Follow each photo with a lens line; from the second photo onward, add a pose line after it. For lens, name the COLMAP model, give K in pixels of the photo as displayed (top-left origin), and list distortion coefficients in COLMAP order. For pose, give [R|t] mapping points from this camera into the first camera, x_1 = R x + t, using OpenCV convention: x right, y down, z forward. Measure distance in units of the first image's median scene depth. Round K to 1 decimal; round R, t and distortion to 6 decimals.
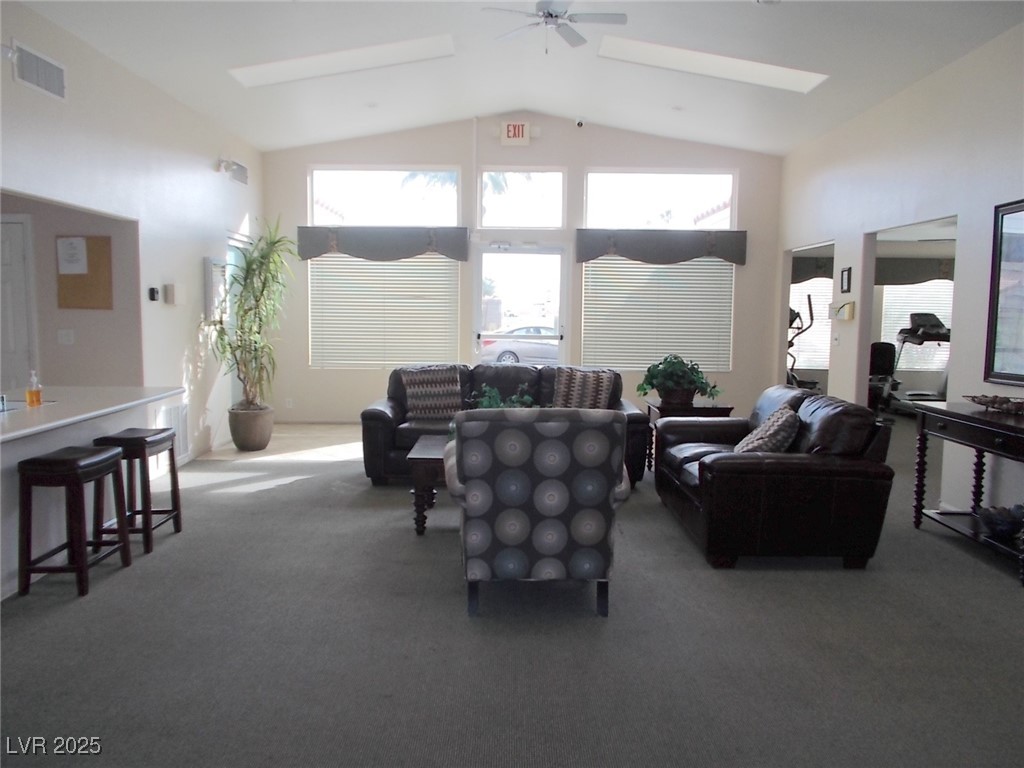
lens RADIAL K [[796.8, 0, 512.0], [0, 796.8, 384.0], [0, 0, 1]] dist [0.009202, 0.007577]
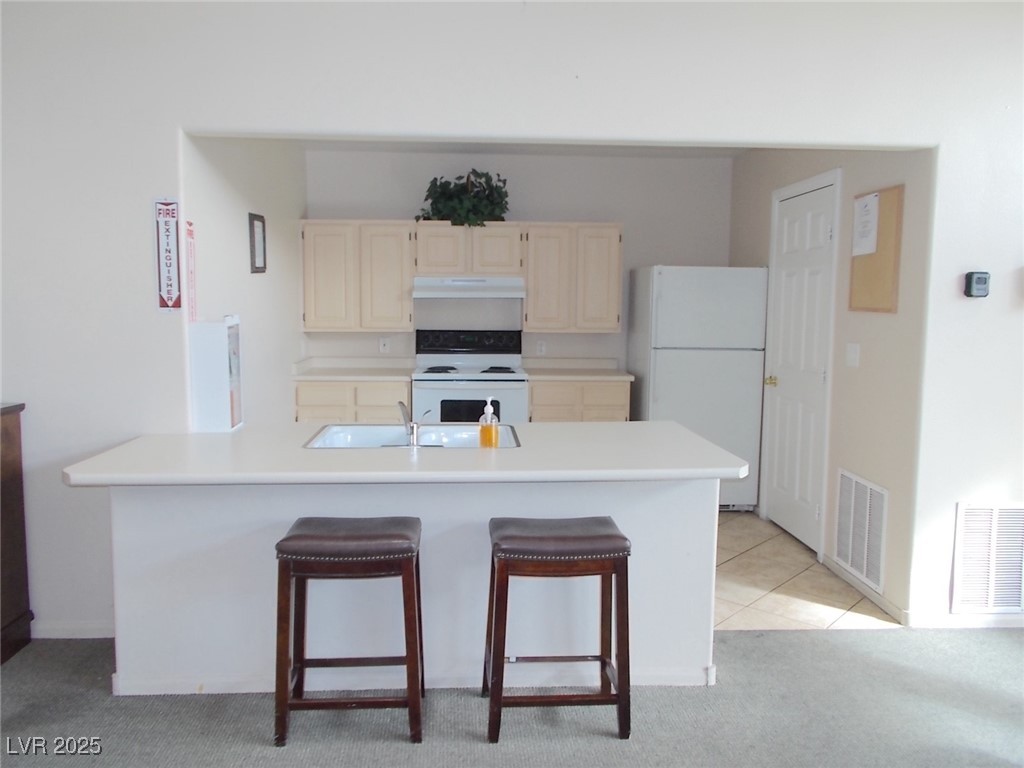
lens RADIAL K [[796.8, 0, 512.0], [0, 796.8, 384.0], [0, 0, 1]] dist [0.009202, 0.007577]
pose [[0.050519, 0.098449, -0.993859, 0.062388], [-0.105304, 0.990108, 0.092725, -0.066993], [0.993156, 0.099973, 0.060386, 0.701507]]
